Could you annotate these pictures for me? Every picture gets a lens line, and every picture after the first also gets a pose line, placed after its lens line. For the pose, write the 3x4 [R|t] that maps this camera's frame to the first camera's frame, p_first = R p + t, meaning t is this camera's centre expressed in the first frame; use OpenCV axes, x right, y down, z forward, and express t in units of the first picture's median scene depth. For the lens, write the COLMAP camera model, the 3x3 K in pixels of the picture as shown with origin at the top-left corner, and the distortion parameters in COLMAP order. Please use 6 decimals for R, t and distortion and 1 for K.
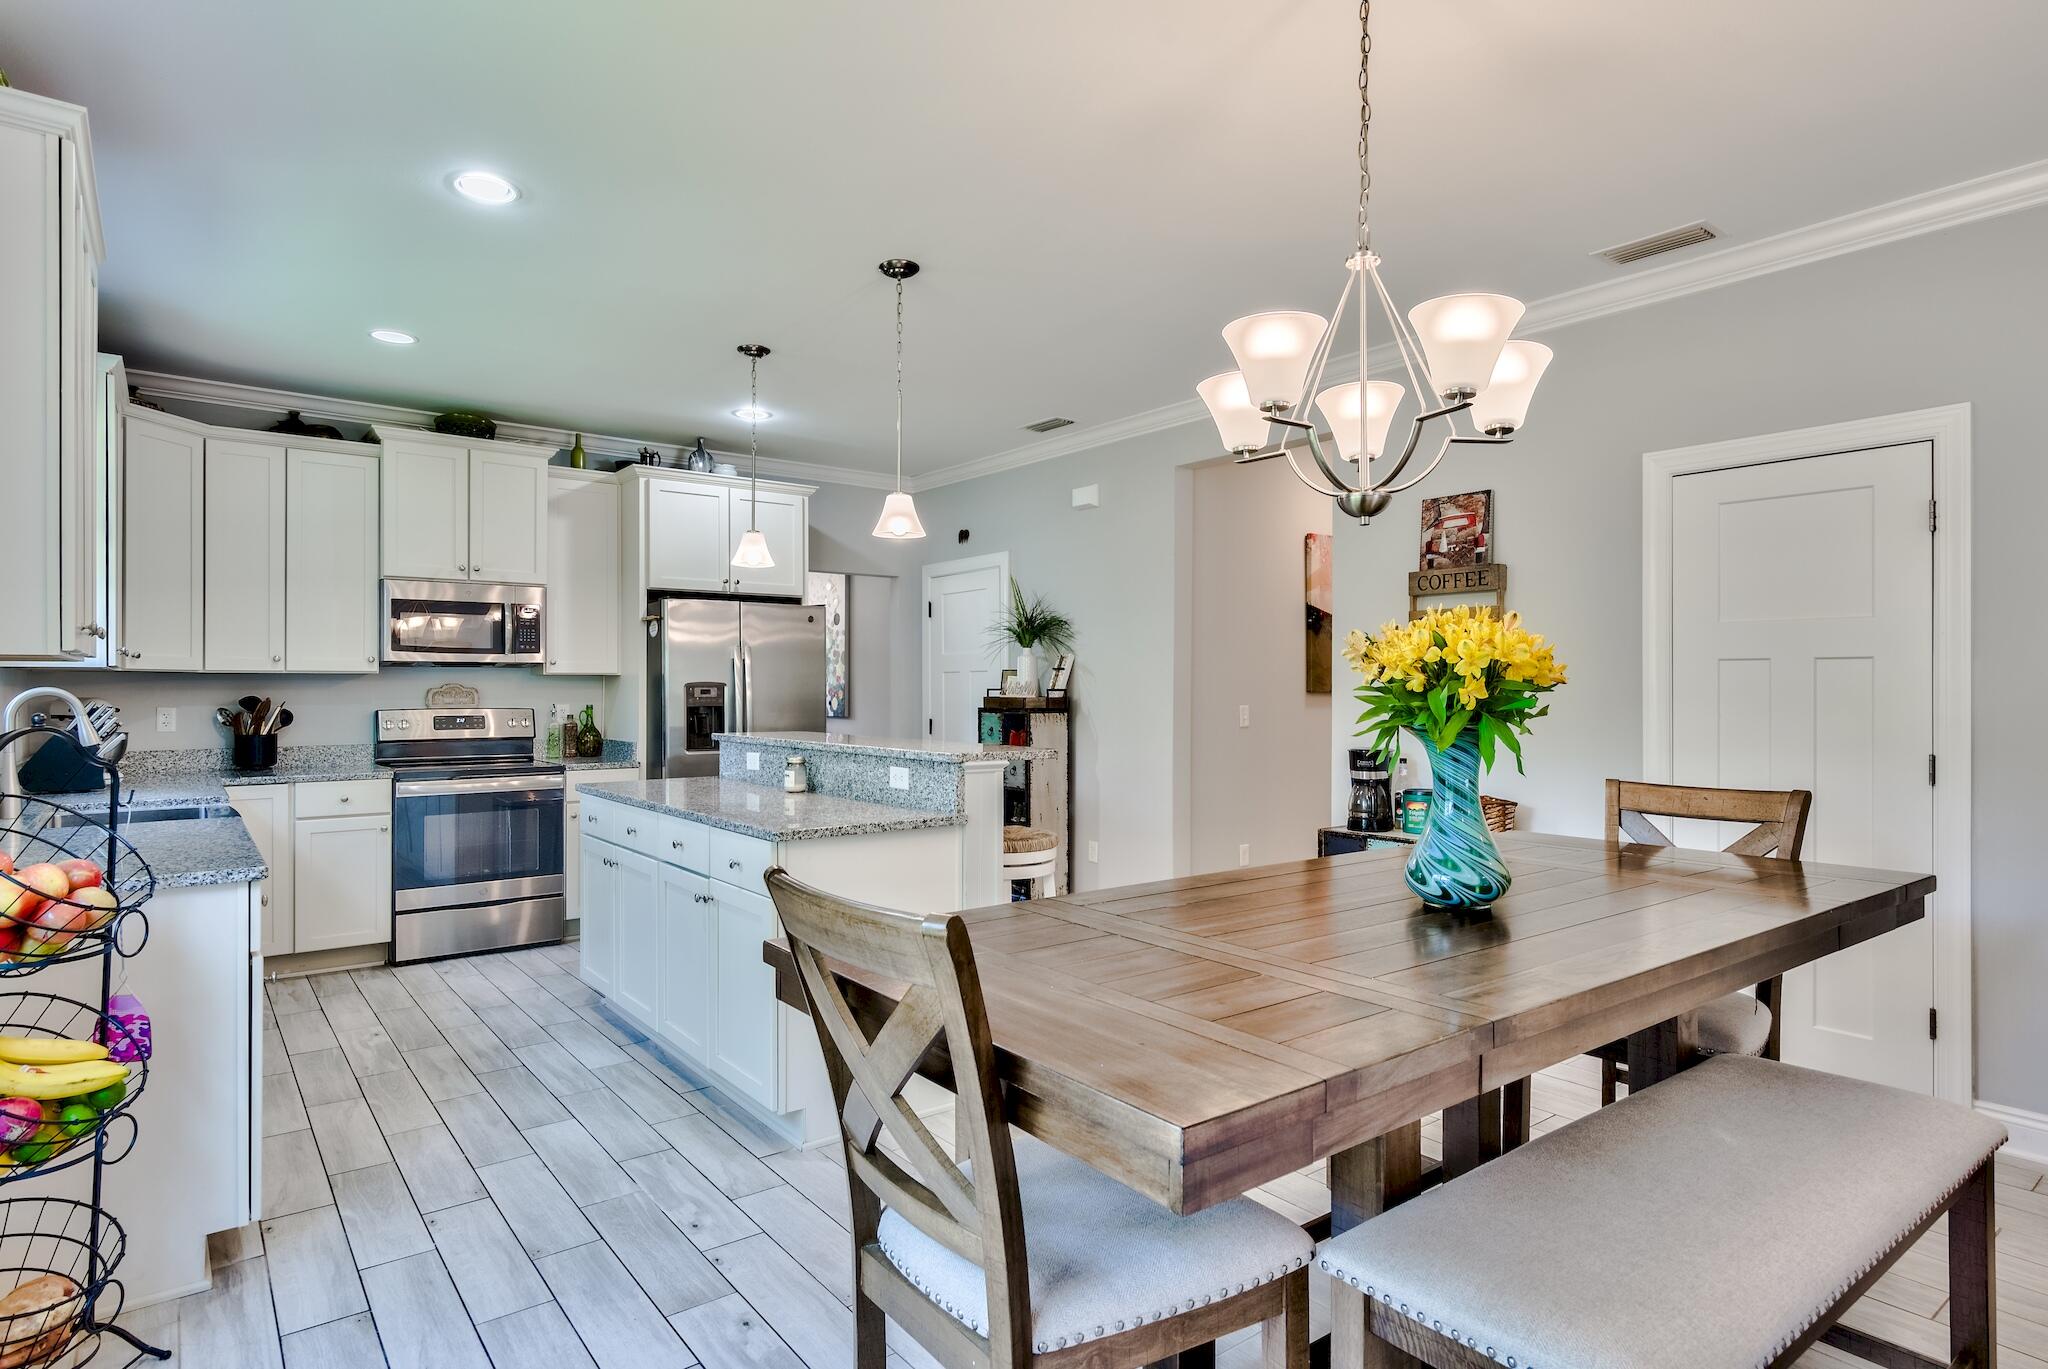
lens RADIAL K [[1075.4, 0, 1017.0], [0, 1075.4, 687.4], [0, 0, 1]] dist [-0.004257, 0.001808]
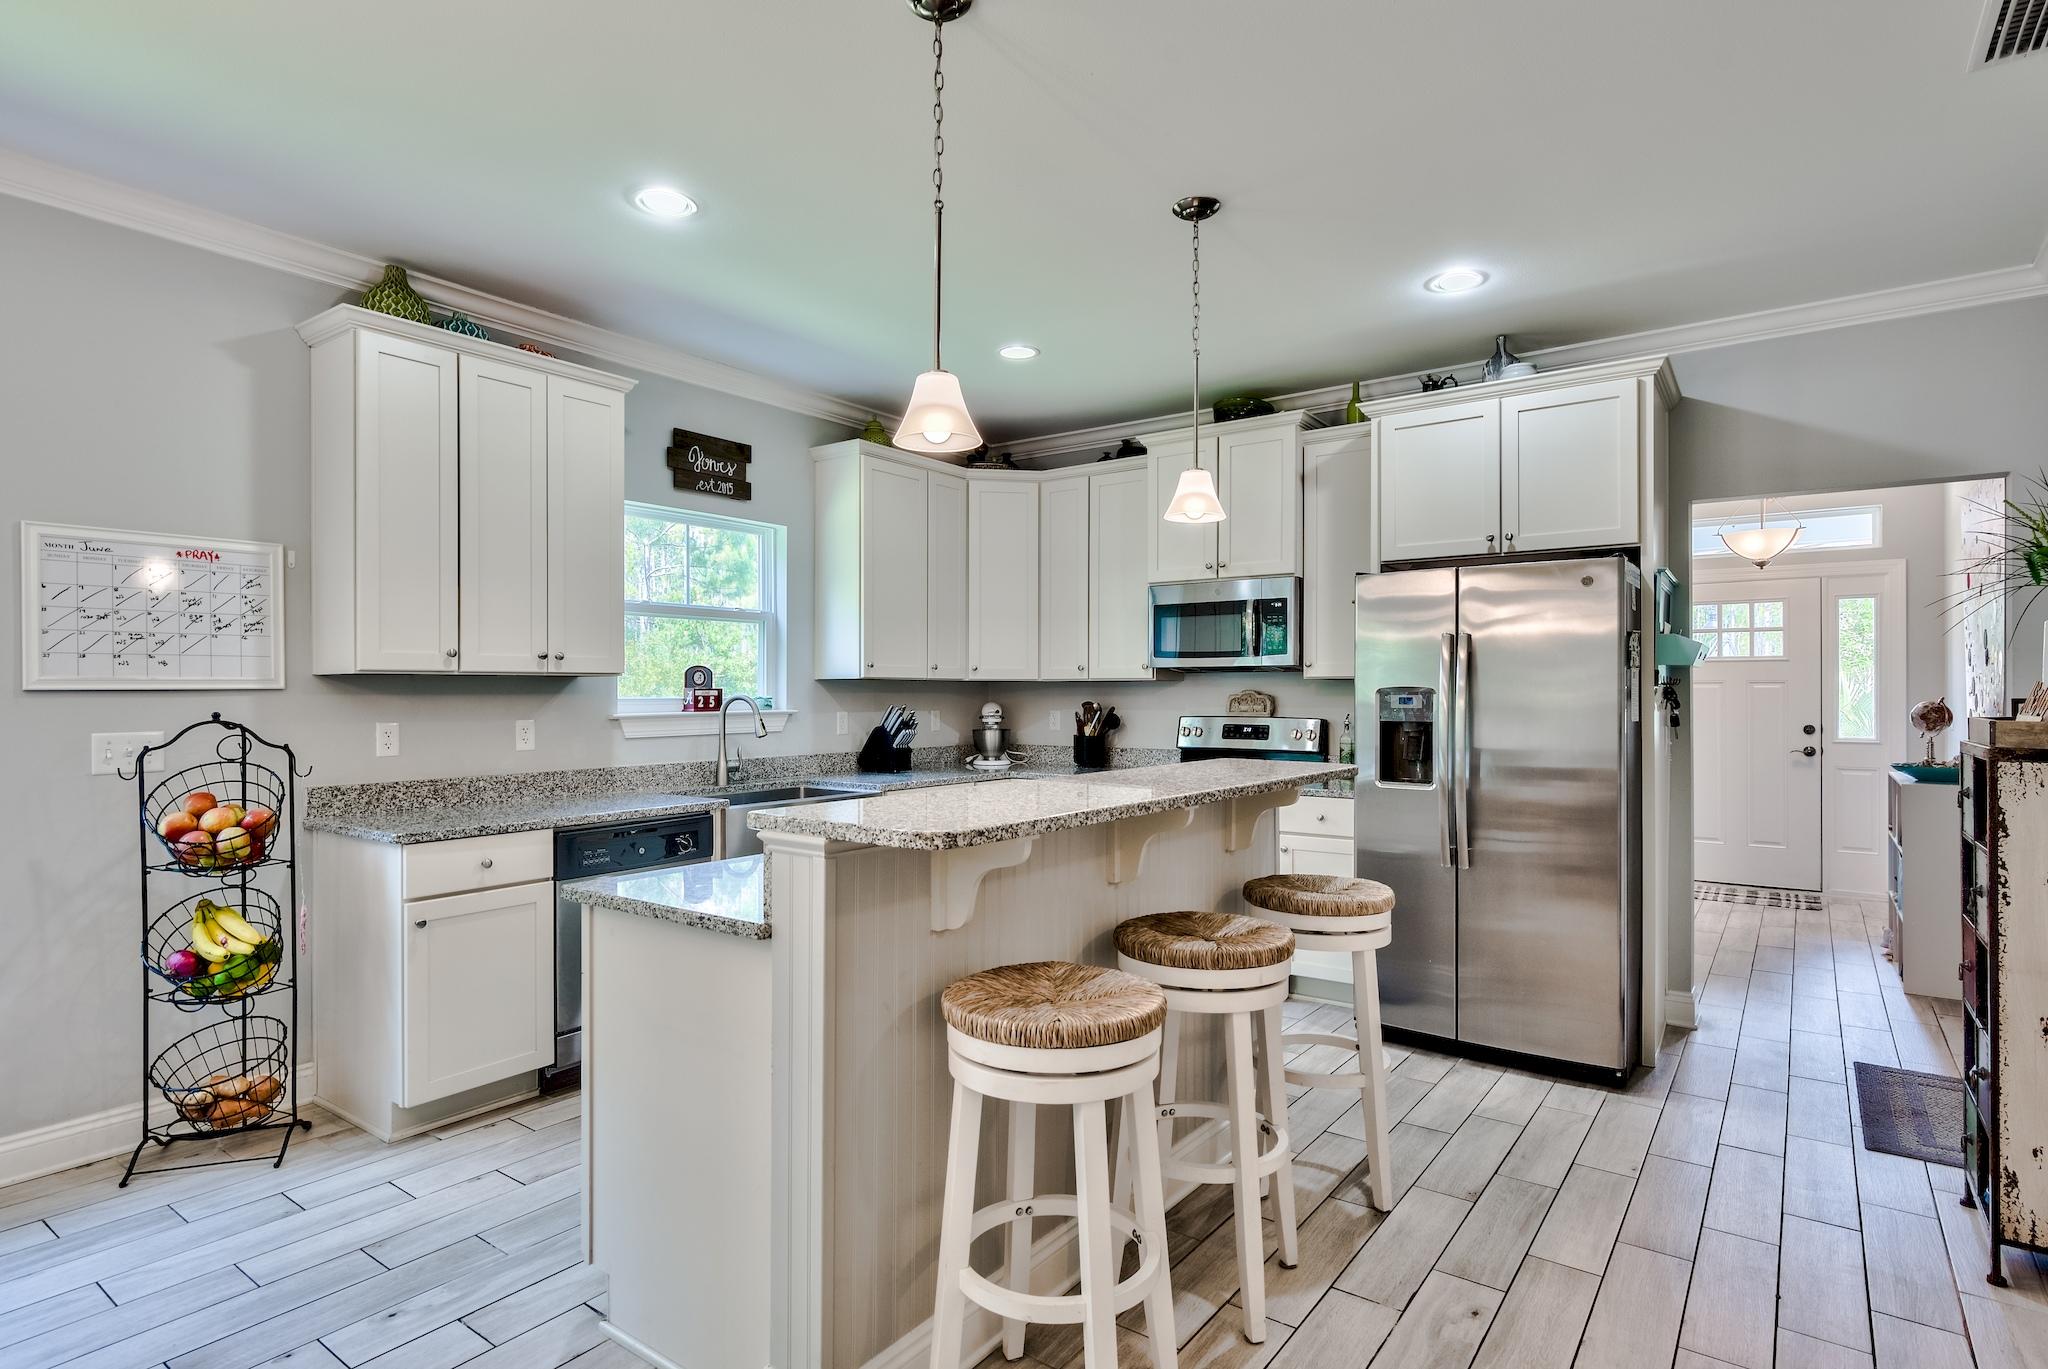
lens RADIAL K [[1075.4, 0, 1031.3], [0, 1075.4, 677.4], [0, 0, 1]] dist [-0.004257, 0.001808]
pose [[0.272187, -0.011759, -0.962172, 0.319220], [0.000209, 0.999926, -0.012162, -0.002843], [0.962244, 0.003109, 0.272170, 0.585620]]
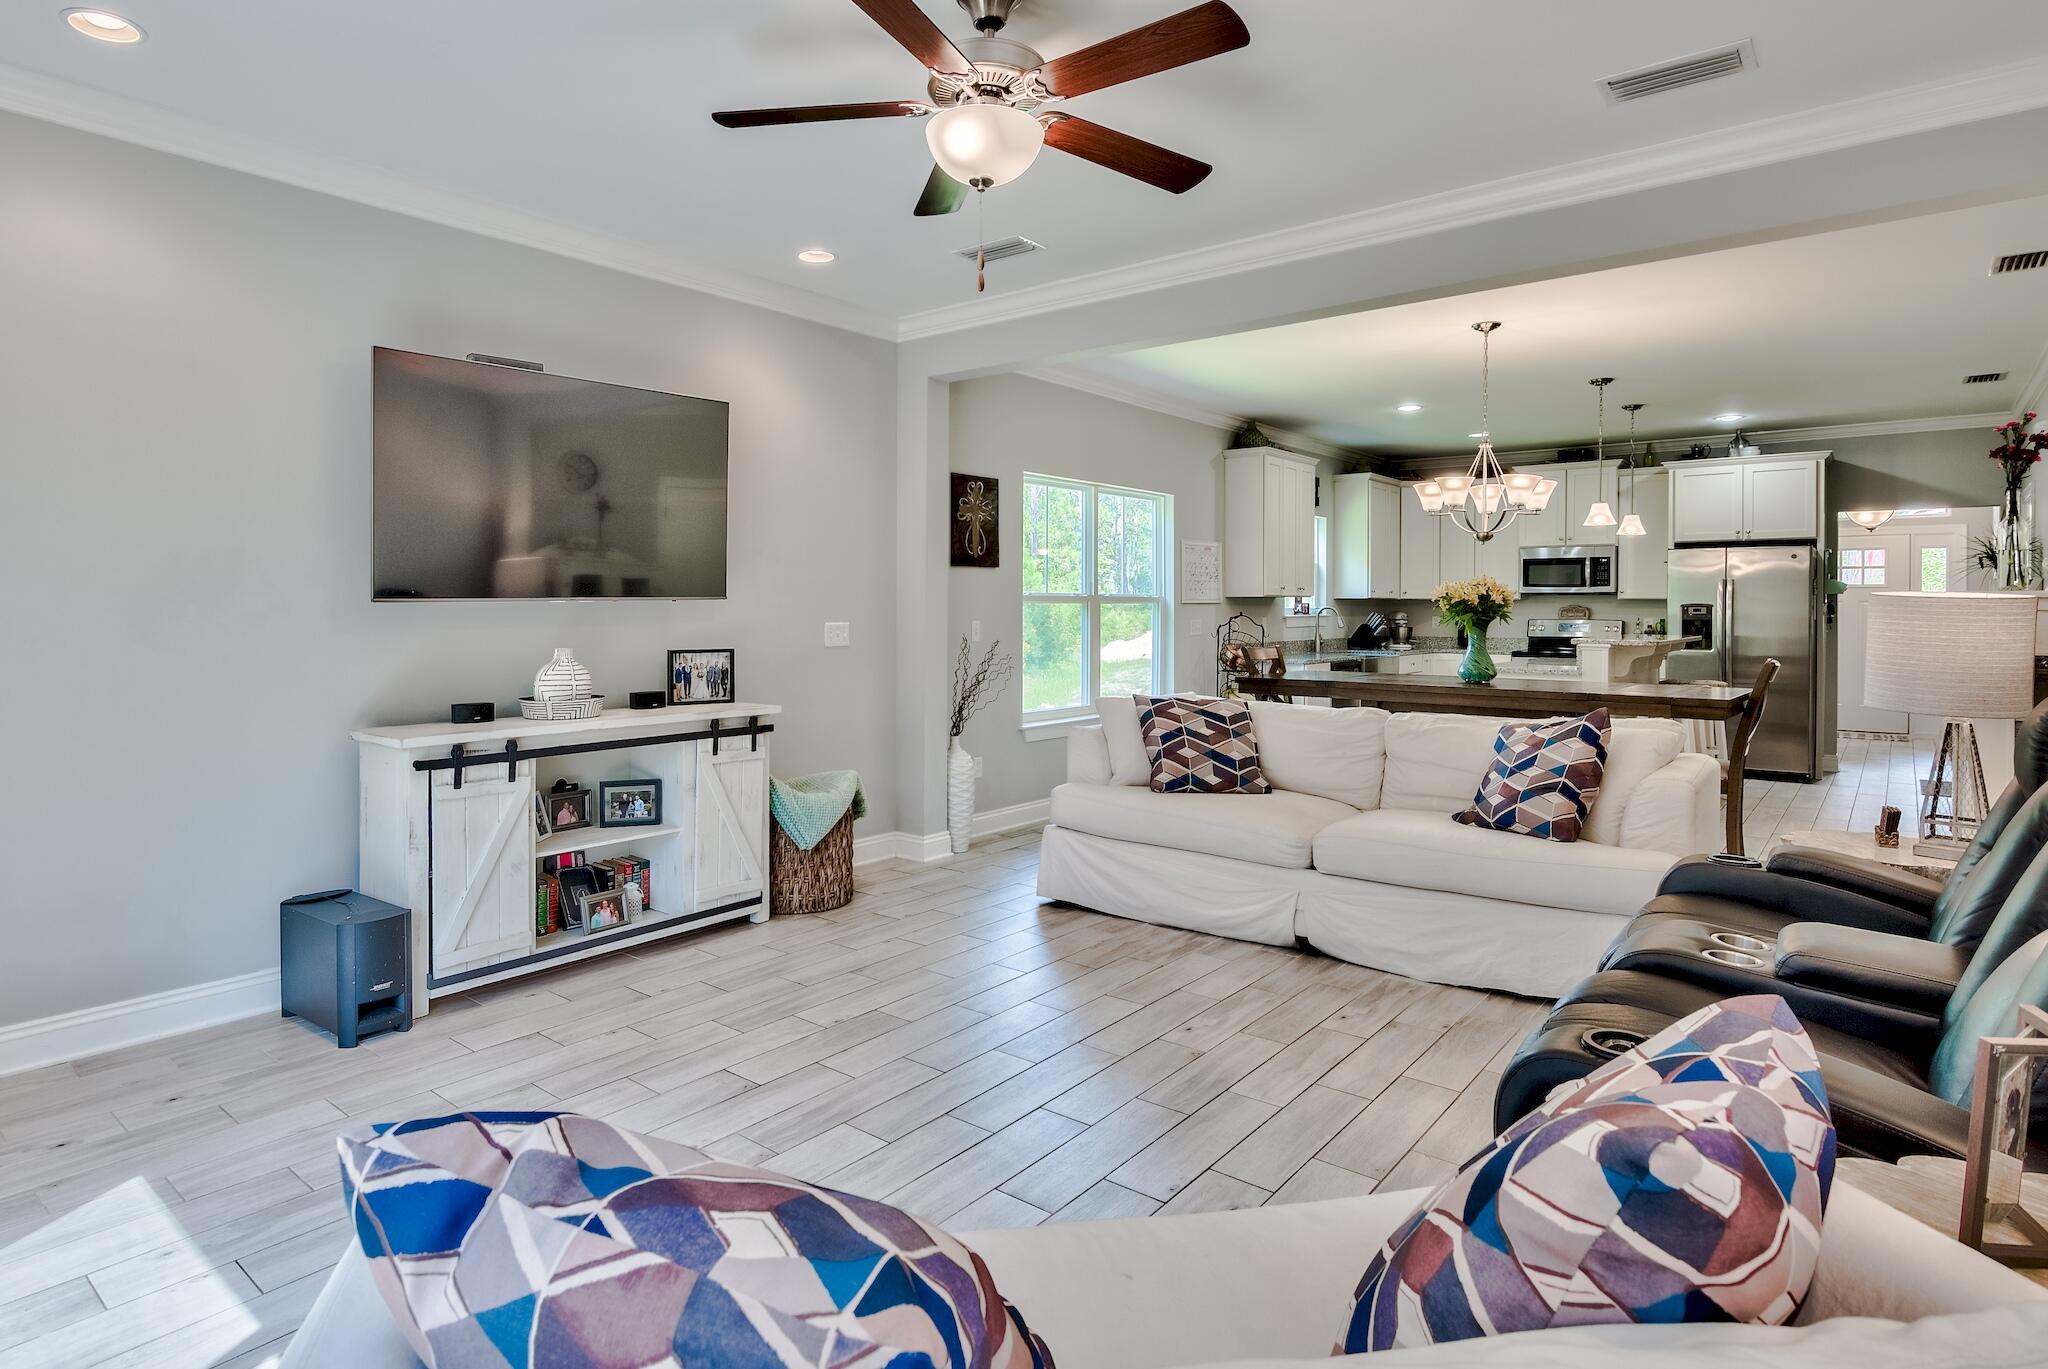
lens RADIAL K [[1121.8, 0, 938.3], [0, 1121.8, 621.0], [0, 0, 1]] dist [0.000869, 0.001043]
pose [[0.190947, 0.013619, -0.981506, 1.049739], [-0.003434, 0.999907, 0.013206, 0.002211], [0.981594, 0.000849, 0.190976, -0.332137]]
